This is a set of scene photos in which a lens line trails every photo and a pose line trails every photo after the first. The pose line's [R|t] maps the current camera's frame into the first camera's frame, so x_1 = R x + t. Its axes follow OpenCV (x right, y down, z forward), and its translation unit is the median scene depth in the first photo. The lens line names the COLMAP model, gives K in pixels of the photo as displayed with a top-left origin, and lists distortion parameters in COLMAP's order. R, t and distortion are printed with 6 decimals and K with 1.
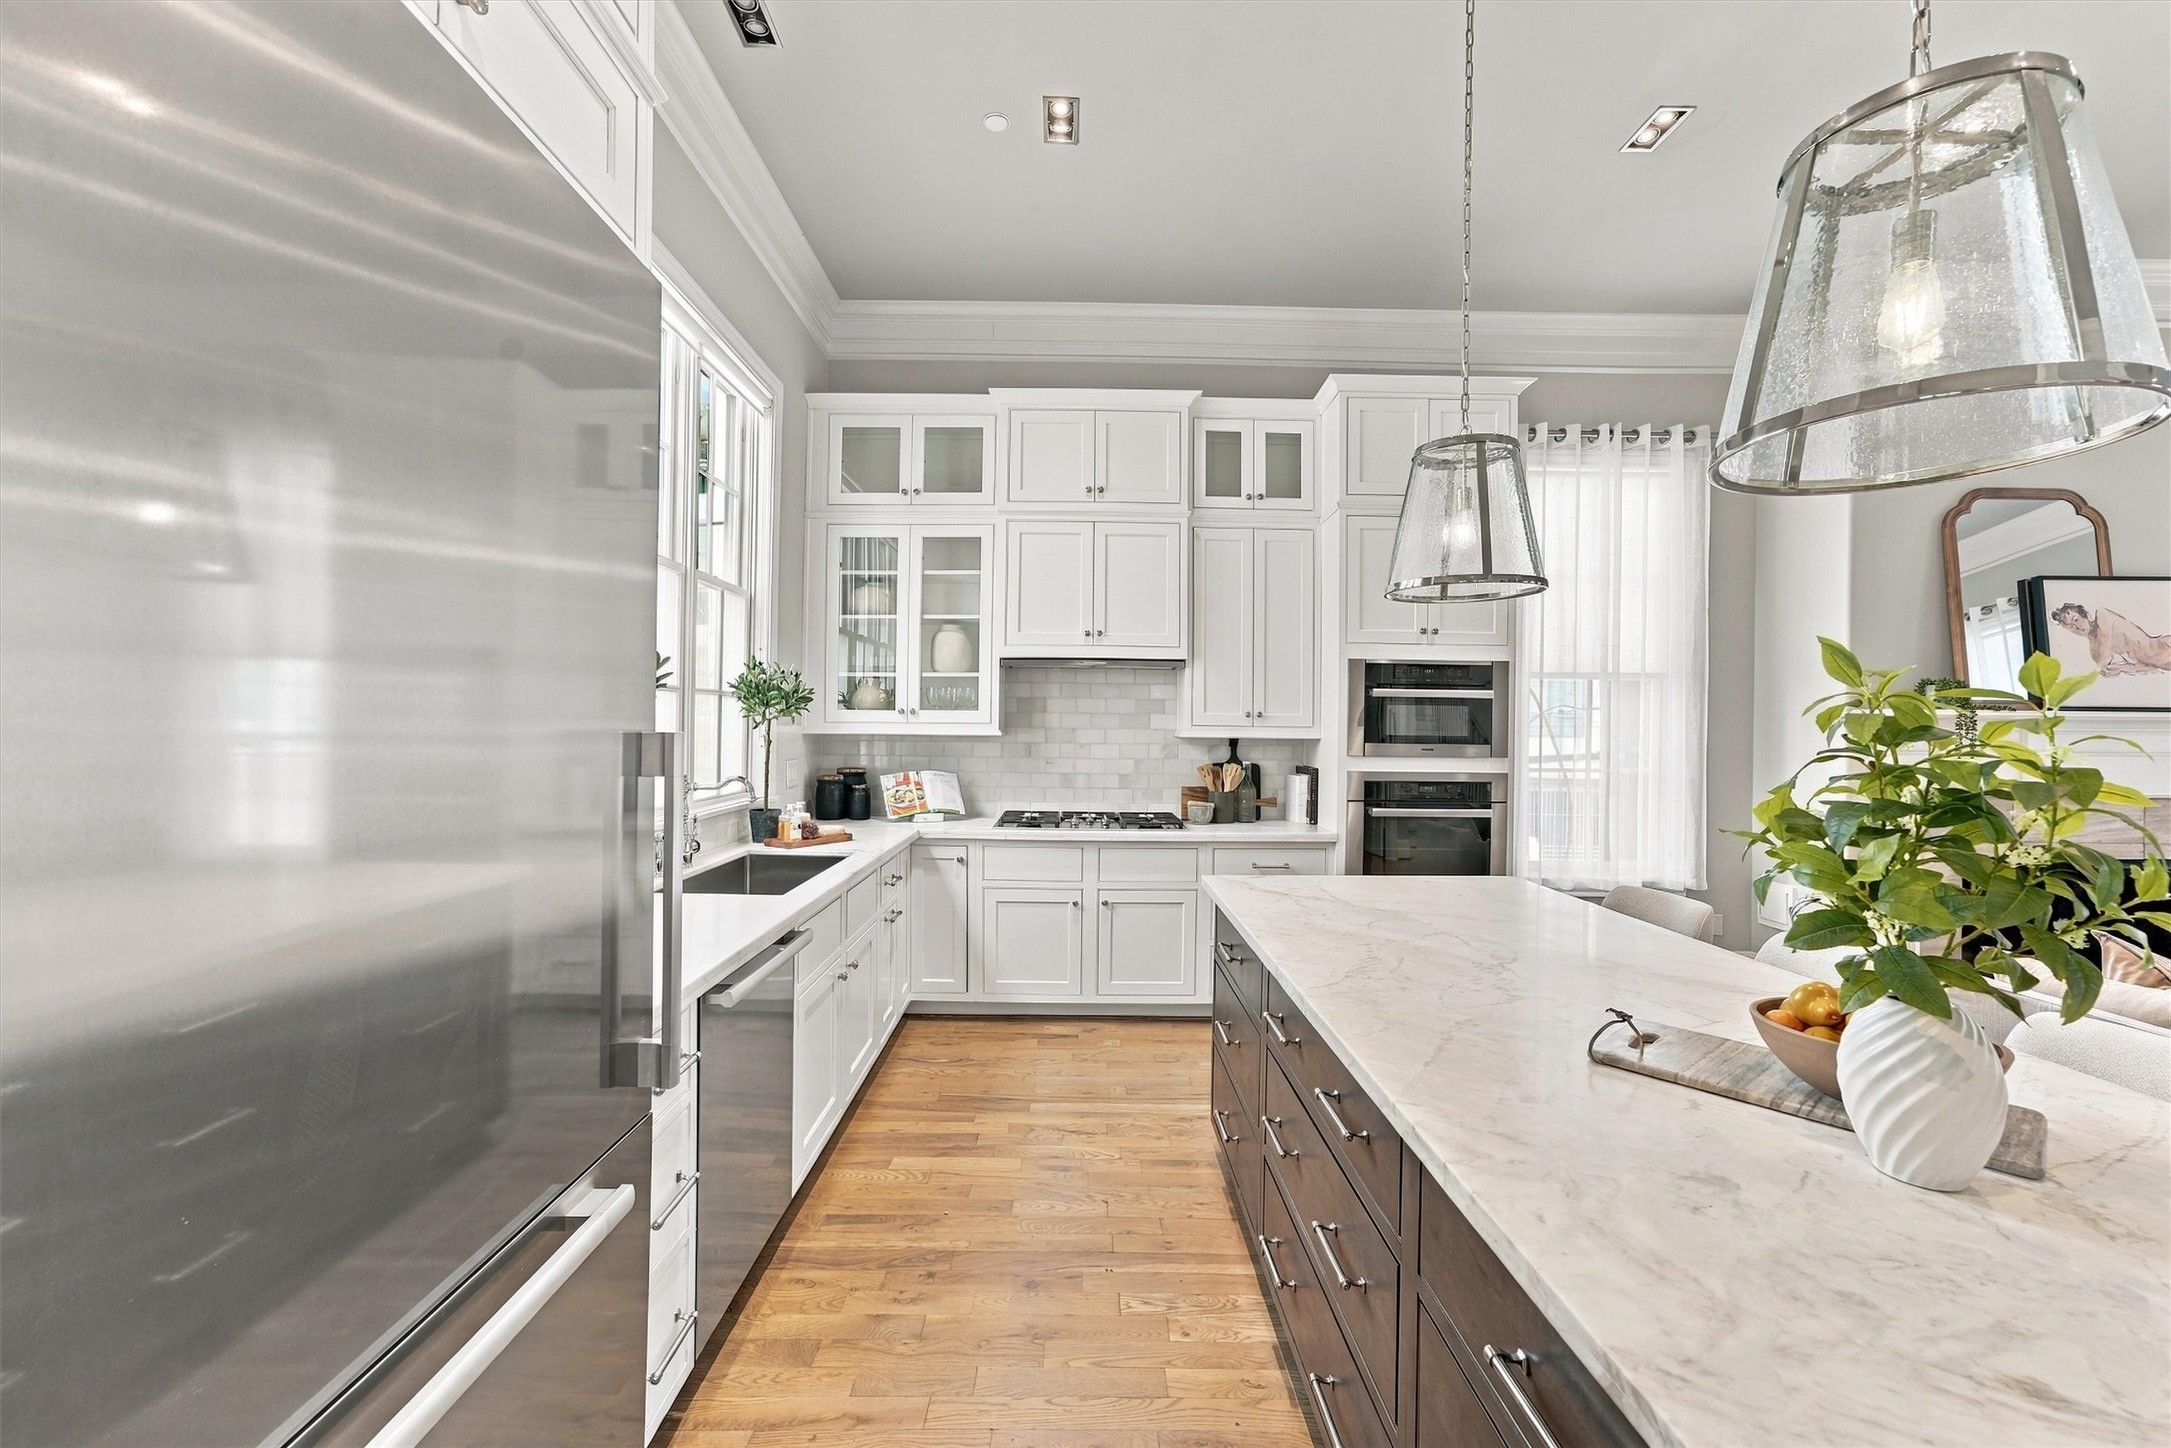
lens RADIAL K [[970.0, 0, 1074.0], [0, 970.0, 704.5], [0, 0, 1]] dist [-0.002641, -0.000215]
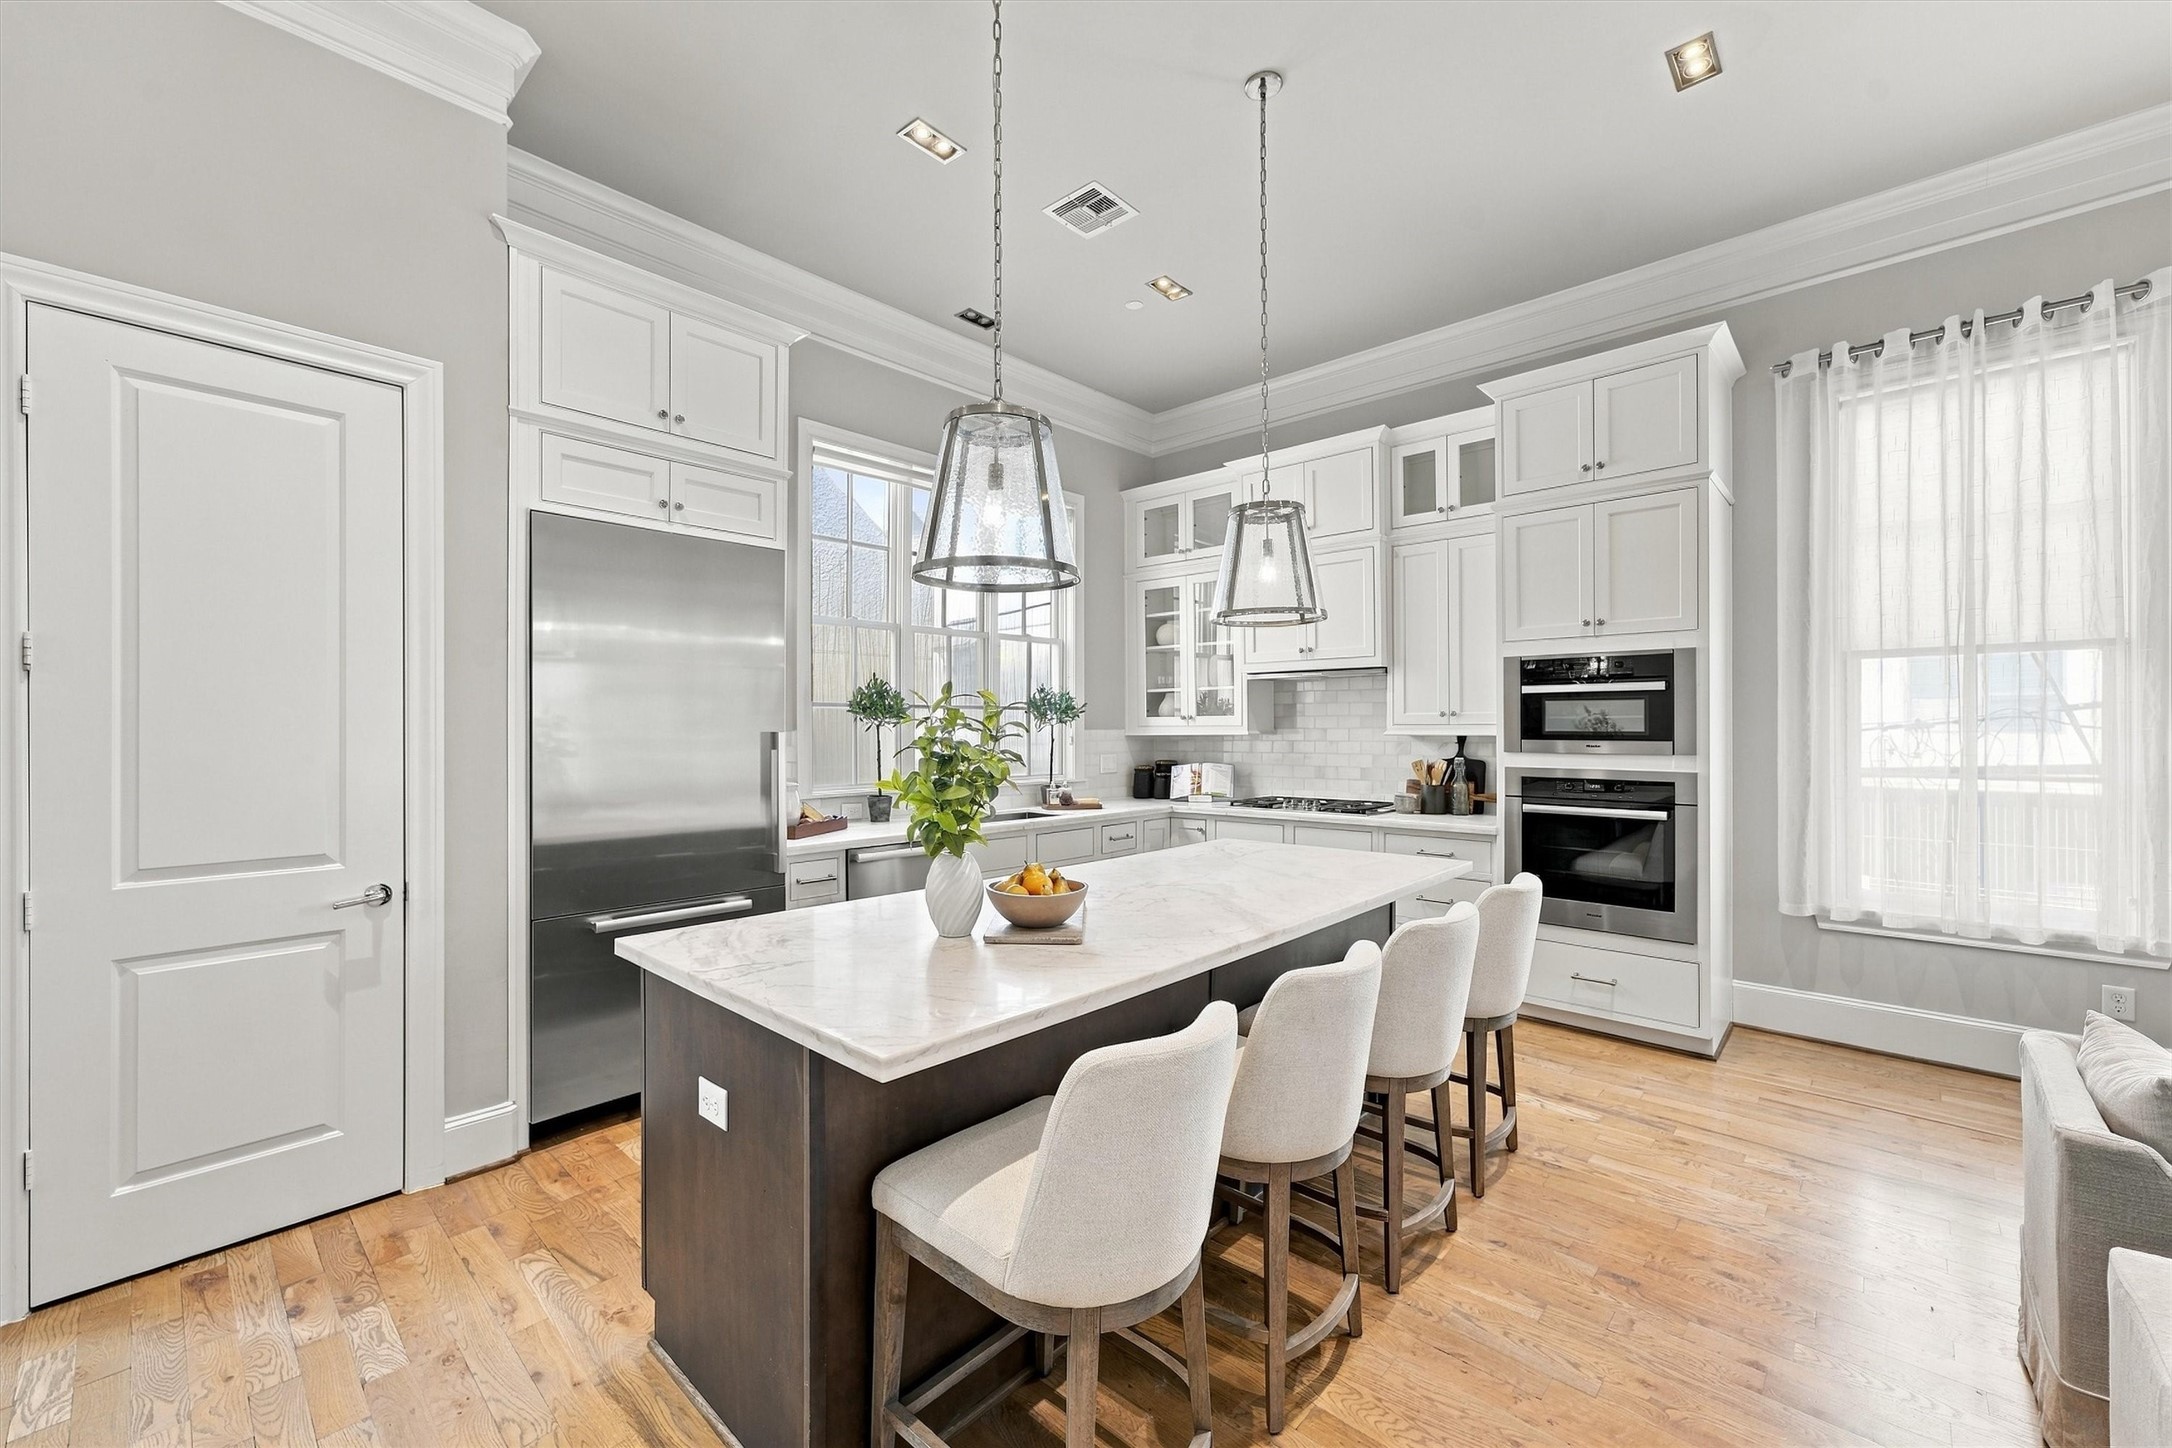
lens RADIAL K [[876.9, 0, 1107.8], [0, 876.9, 730.8], [0, 0, 1]] dist [0.018170, 0.003187]
pose [[0.757747, -0.012603, -0.652427, 0.531768], [0.029882, 0.999435, 0.015400, 0.003279], [0.651864, -0.031166, 0.757695, 0.016844]]
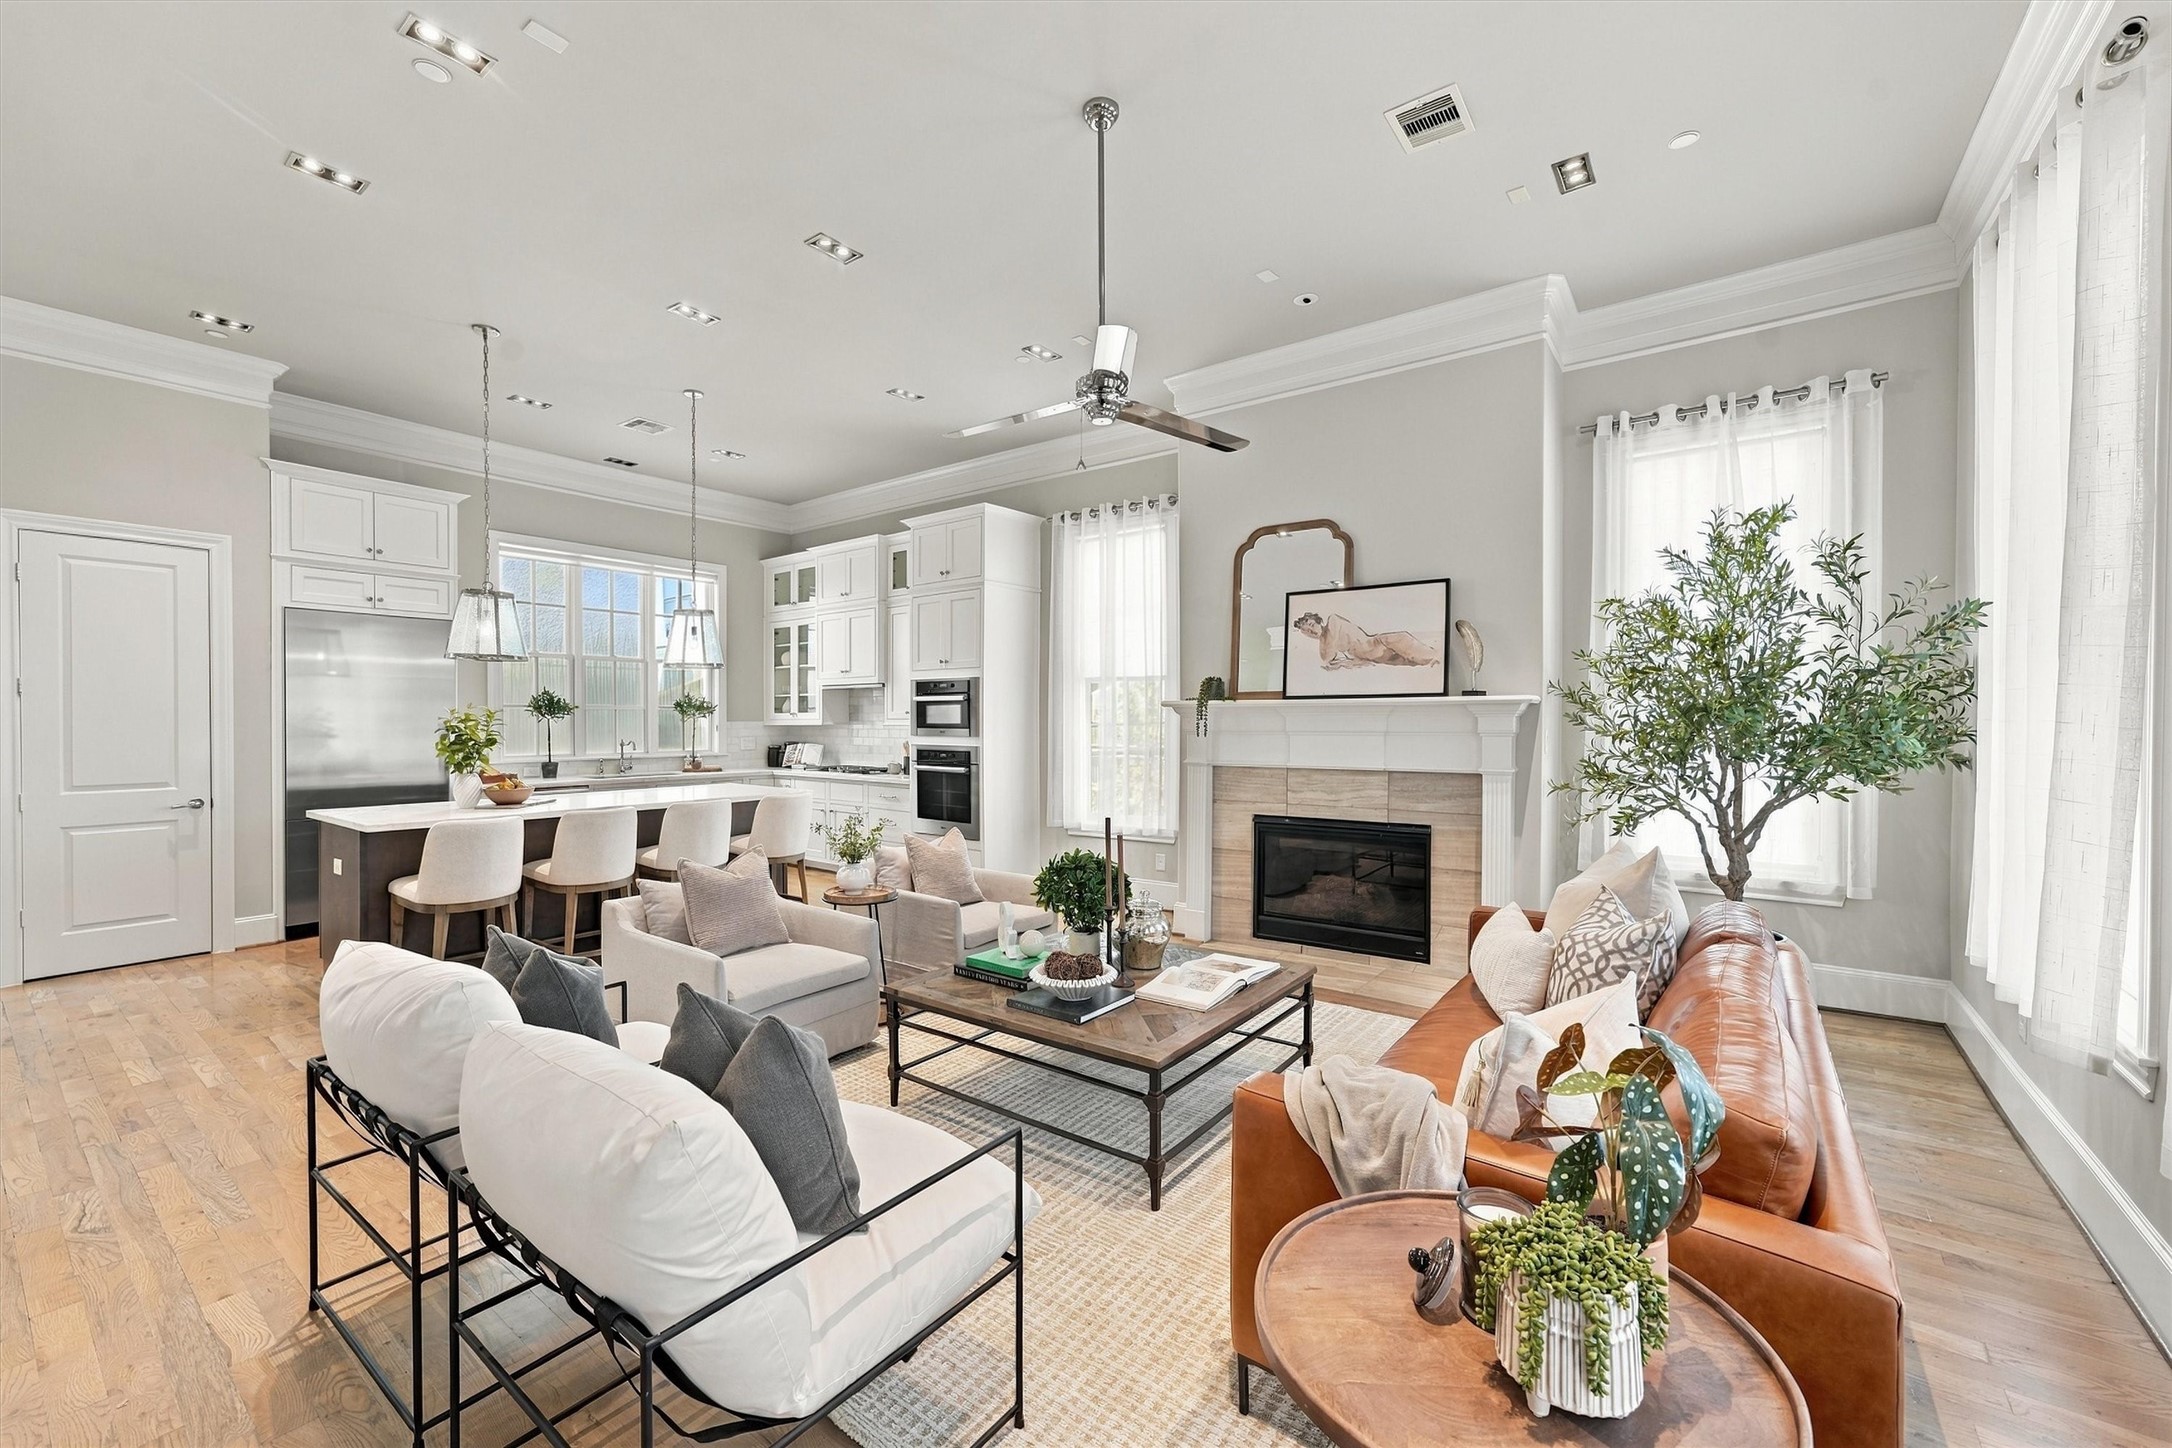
lens RADIAL K [[876.9, 0, 1093.9], [0, 876.9, 727.5], [0, 0, 1]] dist [0.018170, 0.003187]
pose [[0.797184, -0.006916, -0.603697, 1.418913], [0.027210, 0.999330, 0.024482, 0.007767], [0.603123, -0.035944, 0.796838, -0.077364]]
